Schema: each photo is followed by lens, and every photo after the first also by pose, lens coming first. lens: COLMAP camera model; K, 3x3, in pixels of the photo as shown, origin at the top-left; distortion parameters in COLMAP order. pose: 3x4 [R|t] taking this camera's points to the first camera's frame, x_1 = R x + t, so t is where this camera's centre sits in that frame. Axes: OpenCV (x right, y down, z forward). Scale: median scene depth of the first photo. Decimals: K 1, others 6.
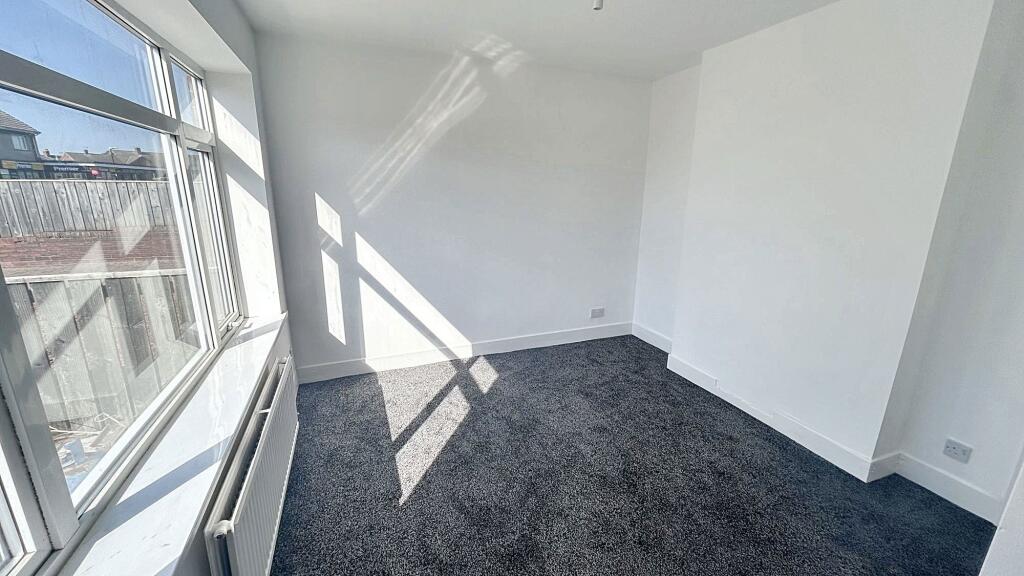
lens RADIAL K [[408.7, 0, 512.0], [0, 408.7, 288.0], [0, 0, 1]] dist [-0.000111, -0.000024]
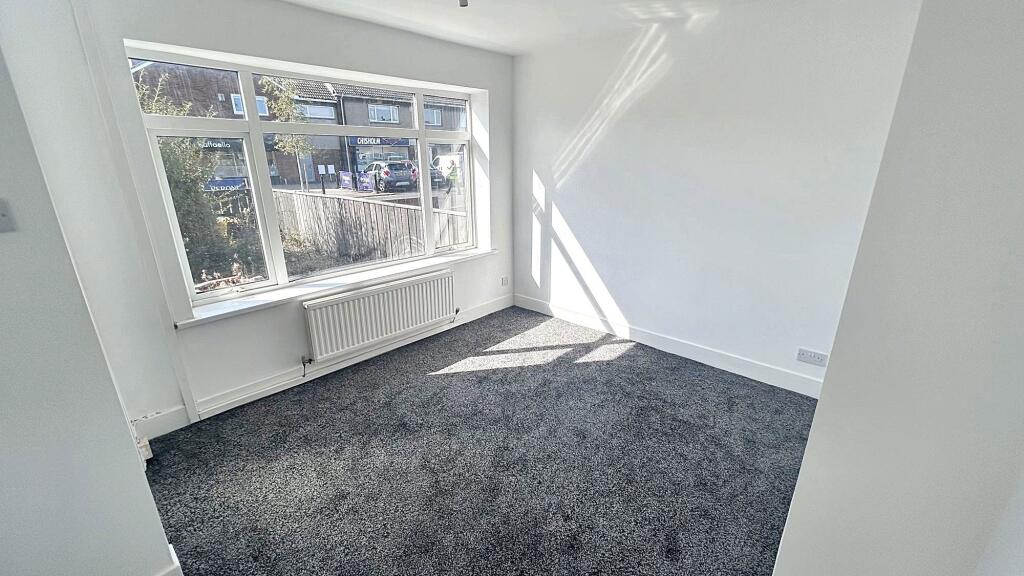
lens RADIAL K [[404.0, 0, 512.0], [0, 404.0, 288.0], [0, 0, 1]] dist [0.000189, -0.000027]
pose [[0.426868, 0.262532, -0.865367, 0.706691], [-0.210858, 0.959451, 0.187062, -0.087449], [0.879387, 0.102618, 0.464916, 0.342068]]
